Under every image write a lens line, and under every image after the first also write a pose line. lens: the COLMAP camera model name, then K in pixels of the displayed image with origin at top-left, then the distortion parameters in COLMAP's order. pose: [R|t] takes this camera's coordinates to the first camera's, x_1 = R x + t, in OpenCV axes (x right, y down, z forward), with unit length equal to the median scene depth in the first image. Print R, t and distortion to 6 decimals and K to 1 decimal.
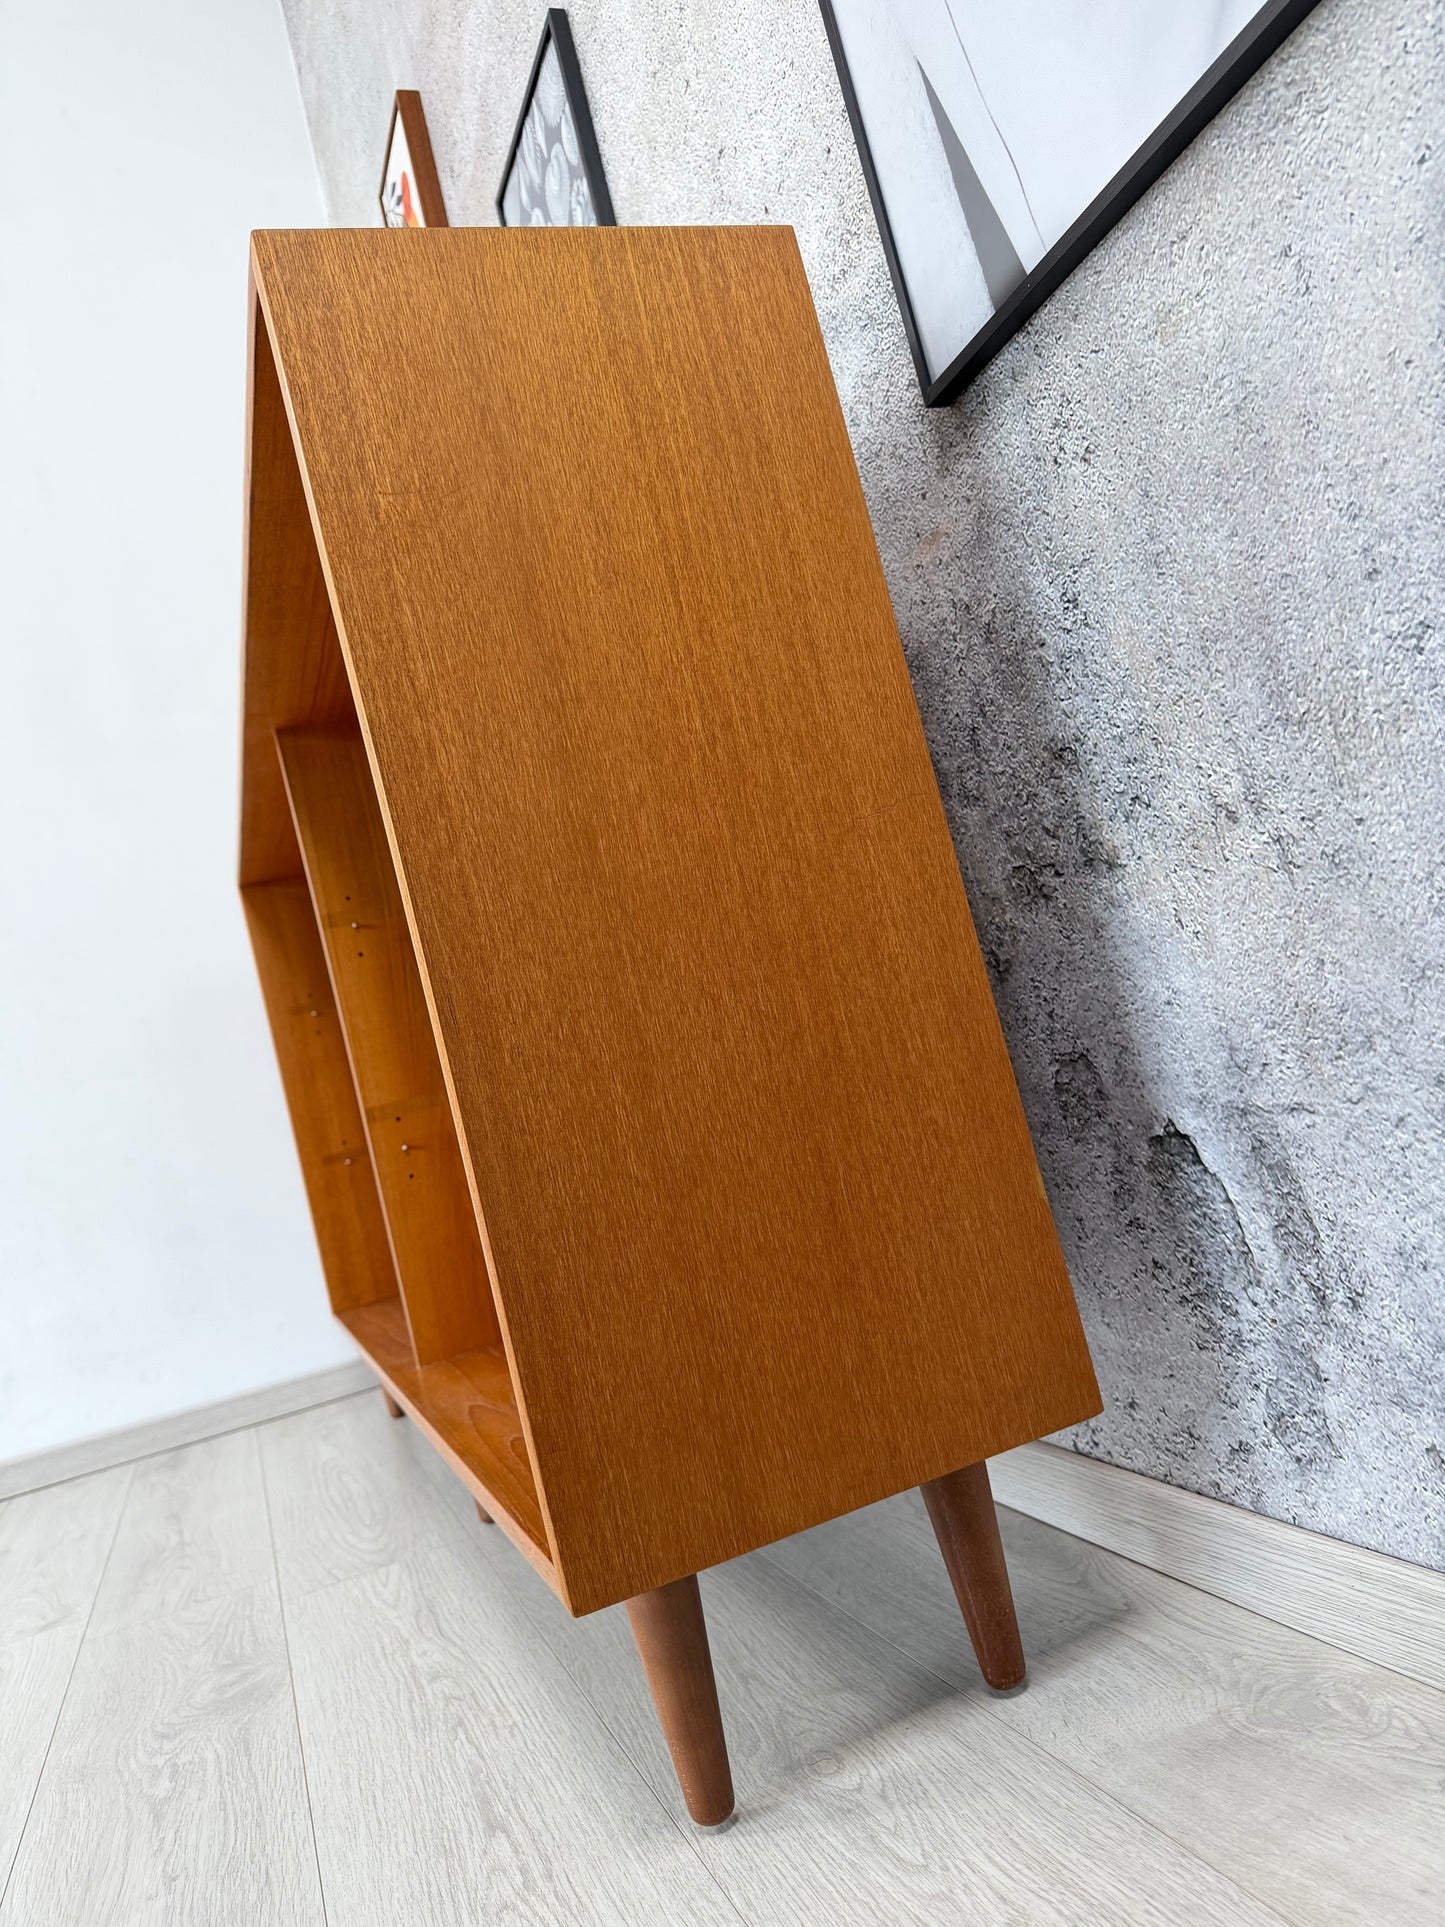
lens RADIAL K [[1368.1, 0, 727.2], [0, 1368.1, 966.5], [0, 0, 1]] dist [0.011378, -0.024526]
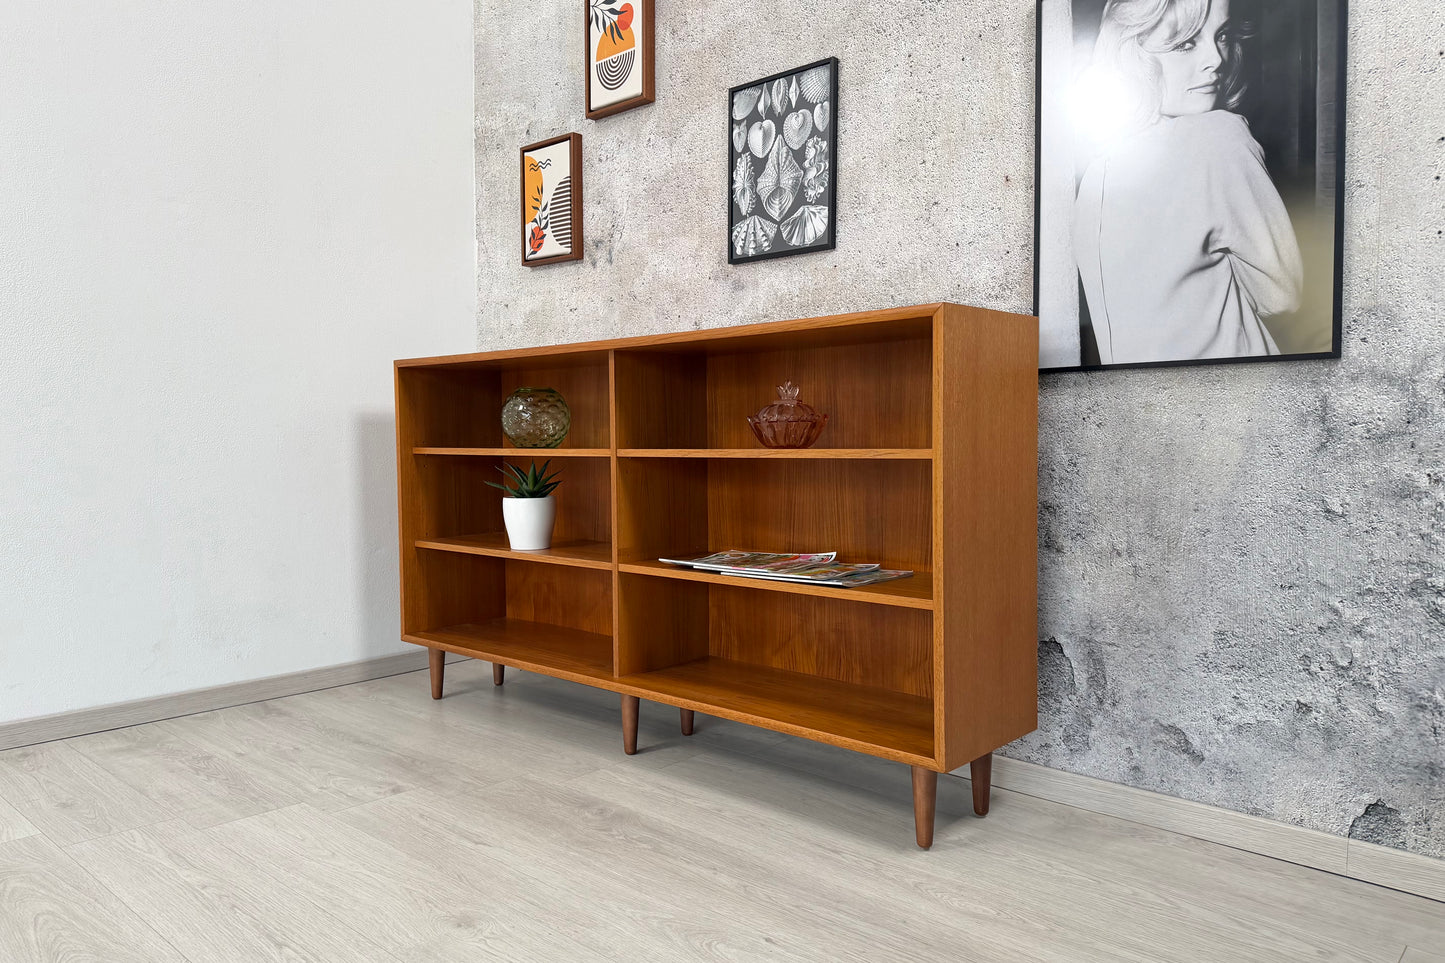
lens RADIAL K [[1001.9, 0, 721.2], [0, 1001.9, 484.1], [0, 0, 1]] dist [0.195859, -0.429100]
pose [[0.864766, 0.209260, 0.456498, -1.523114], [-0.237026, 0.971496, 0.003674, -0.053728], [-0.442718, -0.111379, 0.889717, -0.689616]]
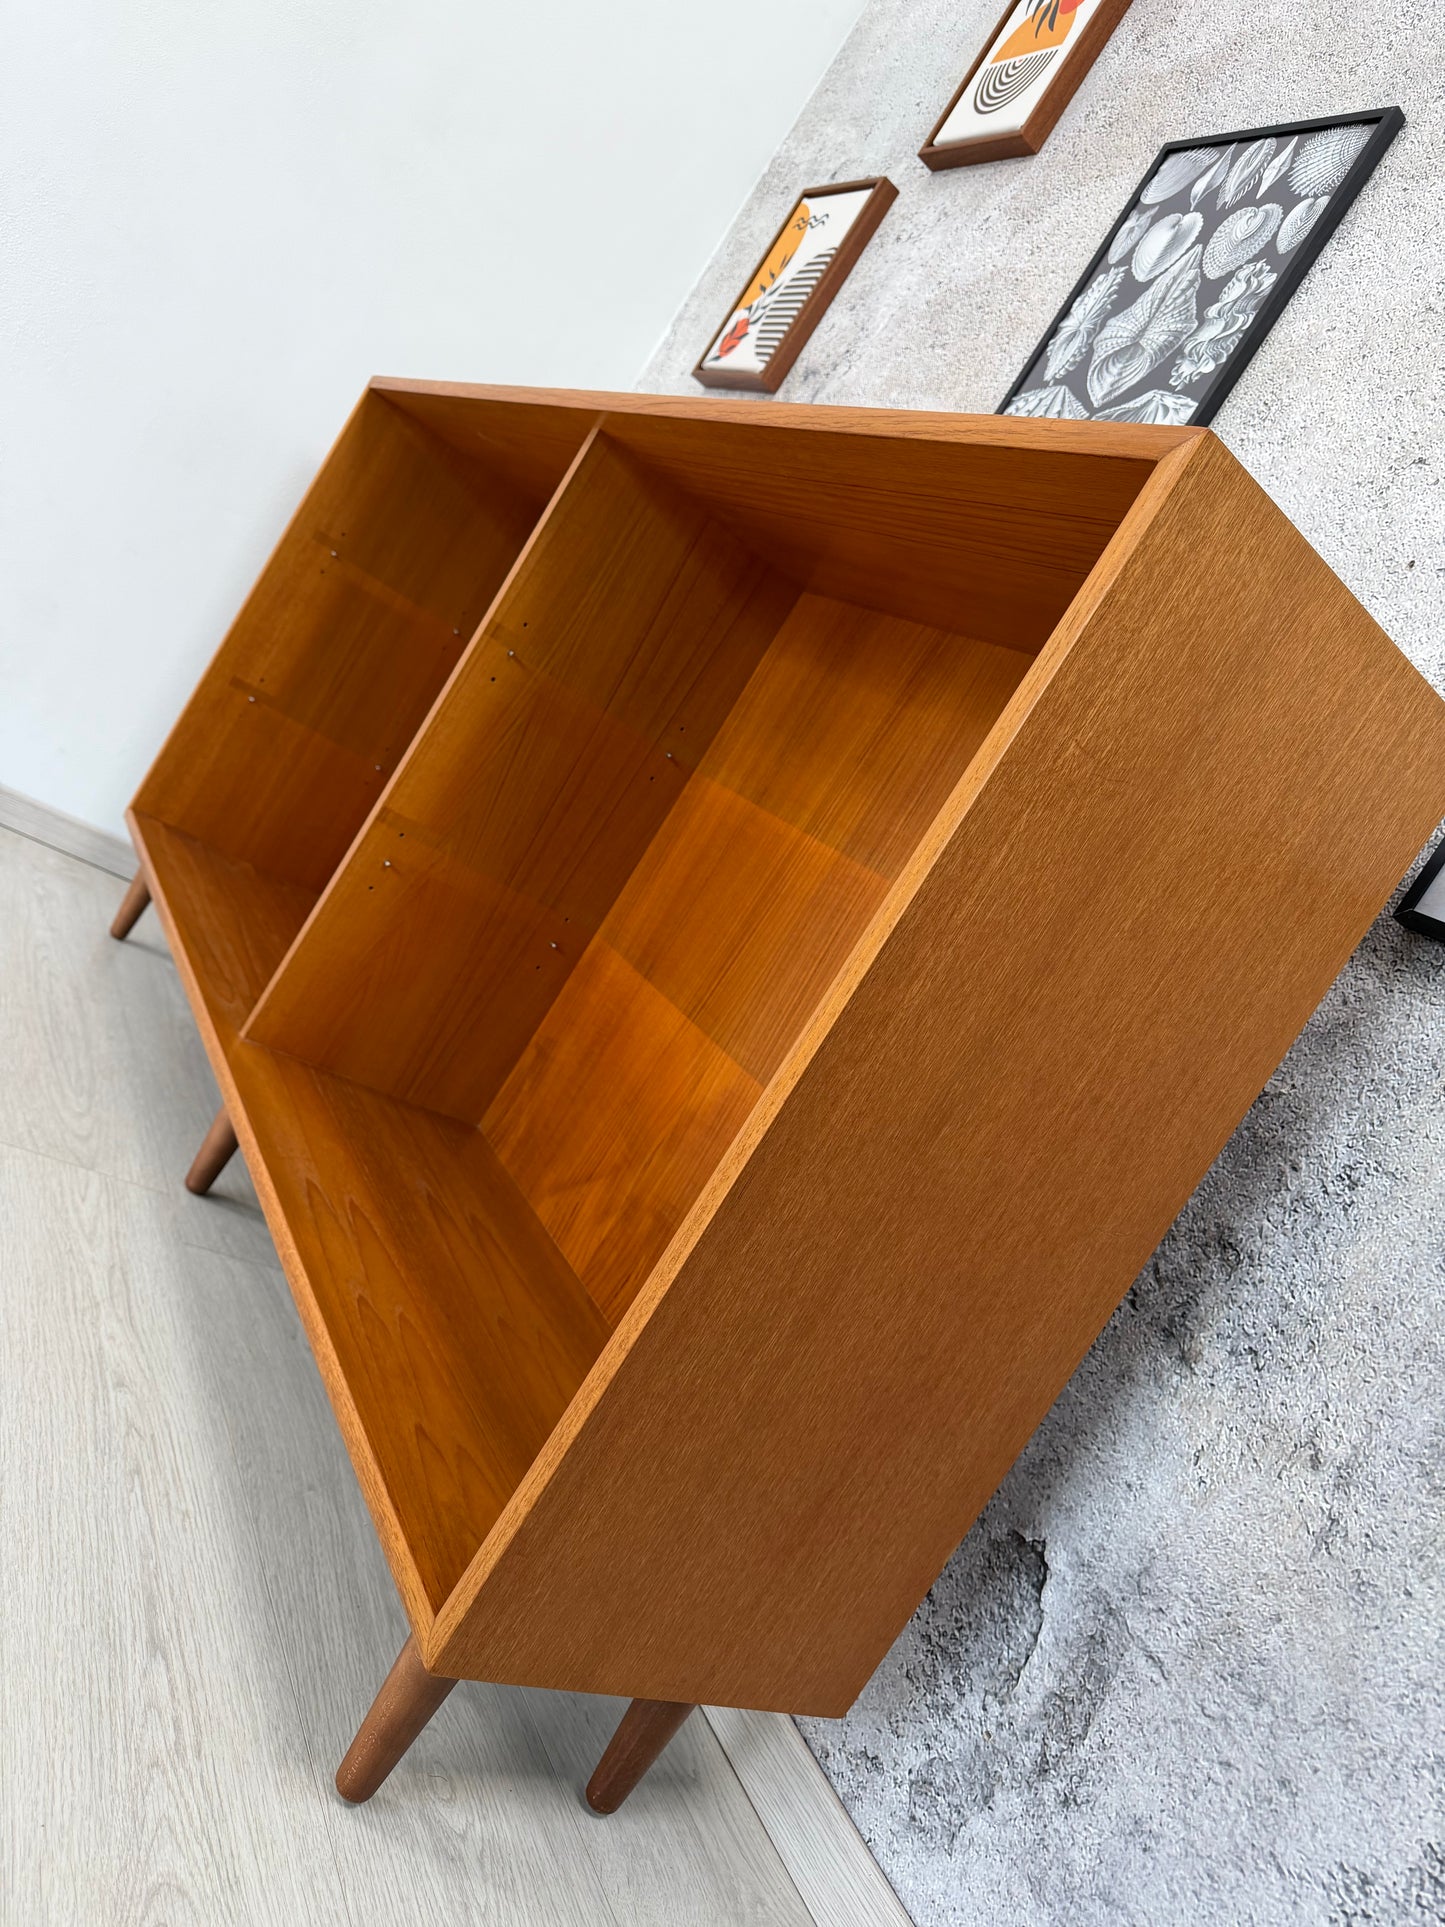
lens RADIAL K [[1372.4, 0, 722.2], [0, 1372.4, 961.4], [0, 0, 1]] dist [-0.004259, -0.001680]
pose [[0.683971, 0.678336, 0.268409, -0.522486], [-0.719625, 0.687737, 0.095698, -0.143702], [-0.119679, -0.258609, 0.958540, 0.084870]]
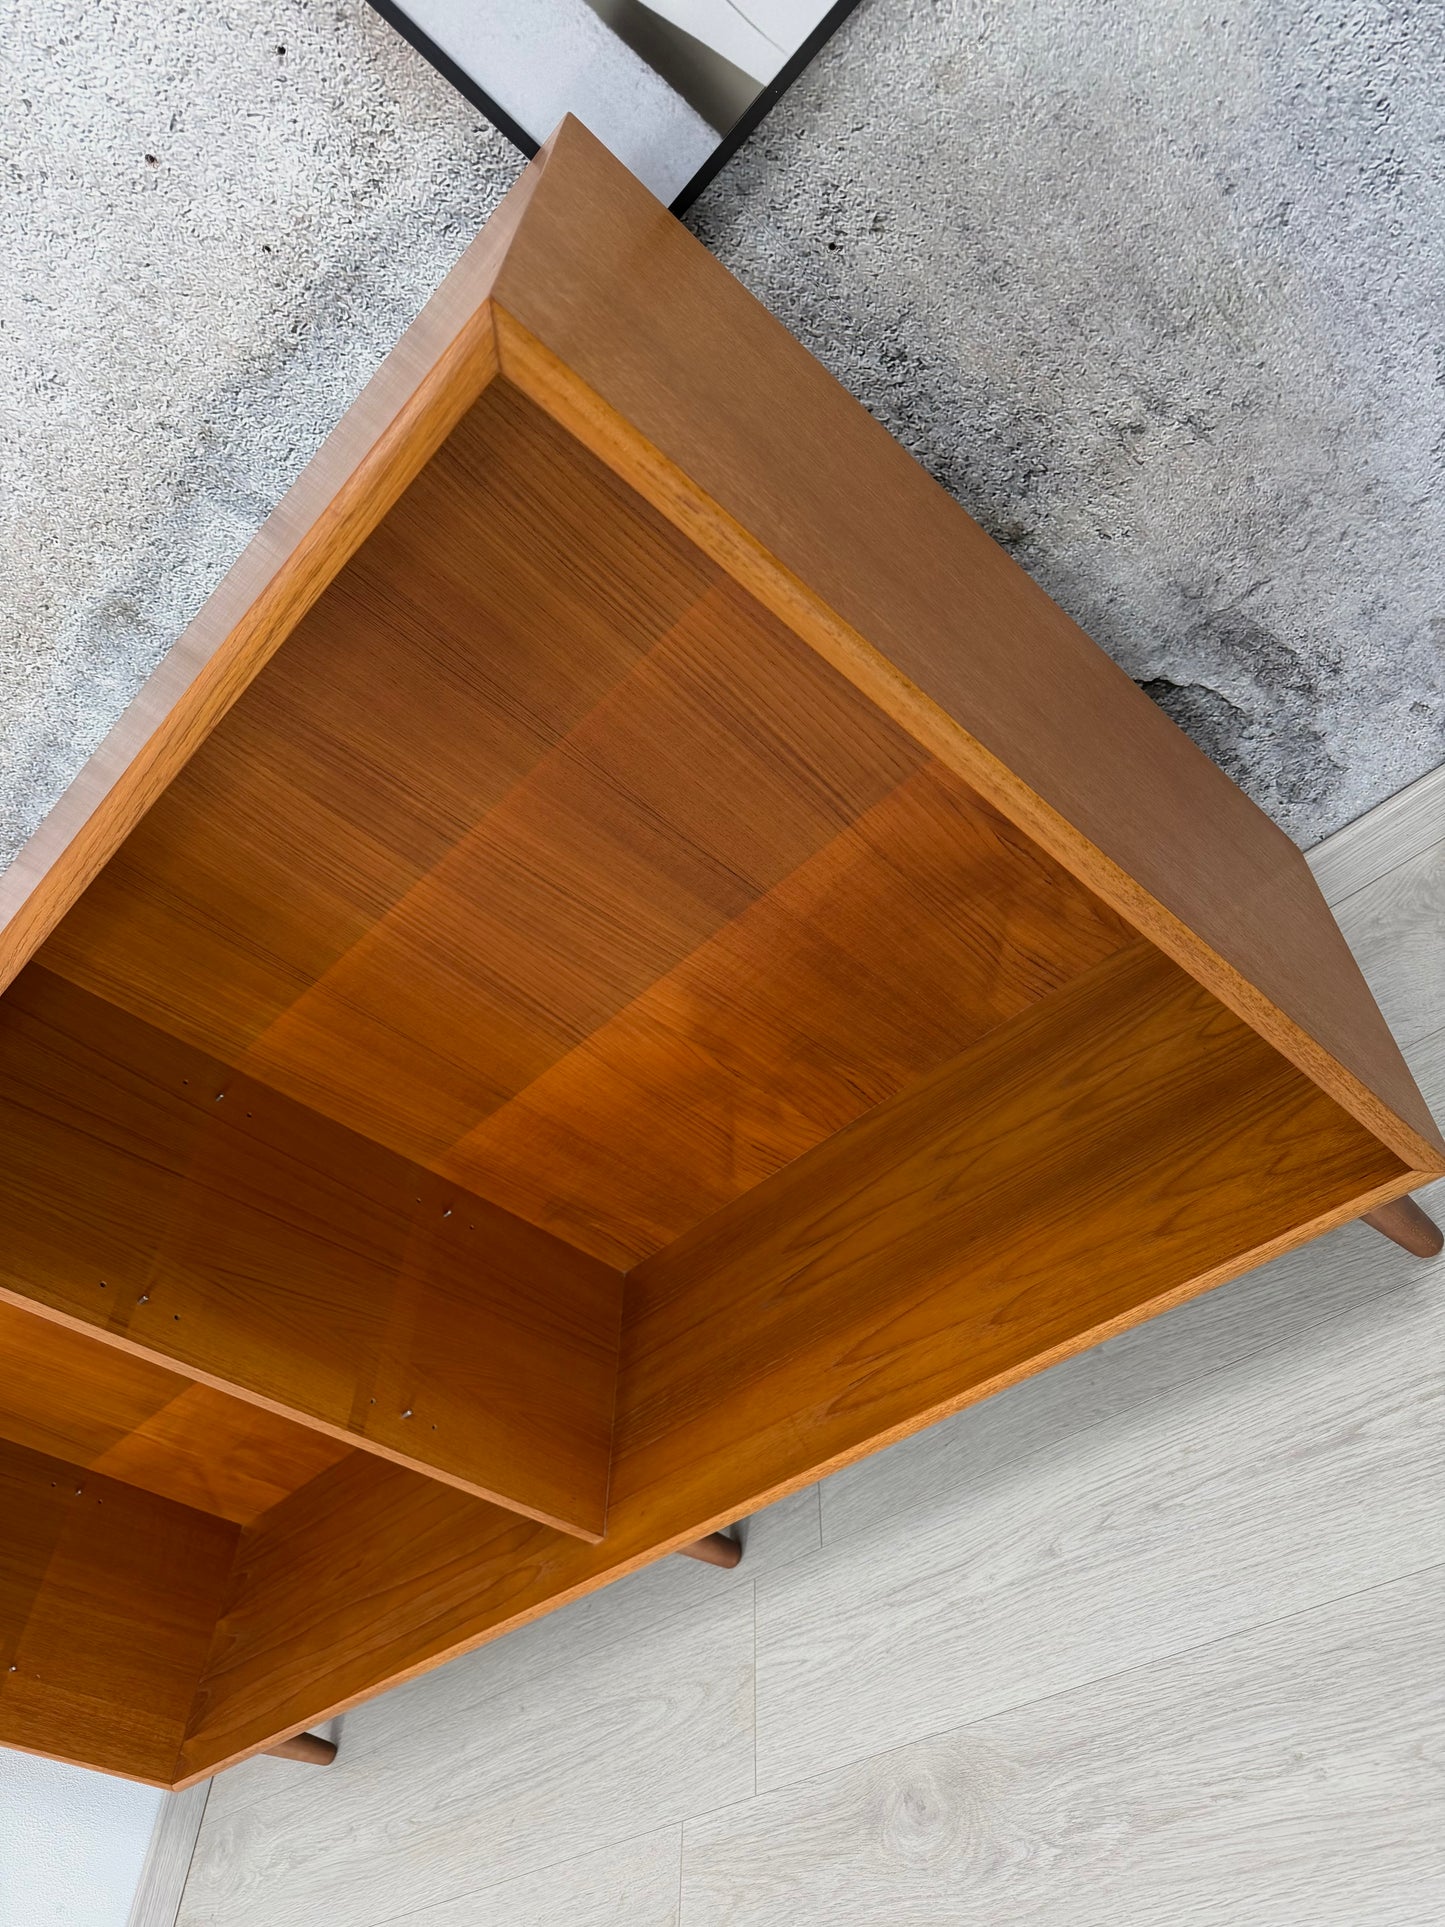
lens RADIAL K [[1371.8, 0, 714.8], [0, 1371.8, 960.1], [0, 0, 1]] dist [0.002570, -0.006198]
pose [[0.417308, -0.669091, 0.614956, -0.880308], [0.602658, 0.710245, 0.363806, -0.444110], [-0.680189, 0.218789, 0.699624, 0.462314]]
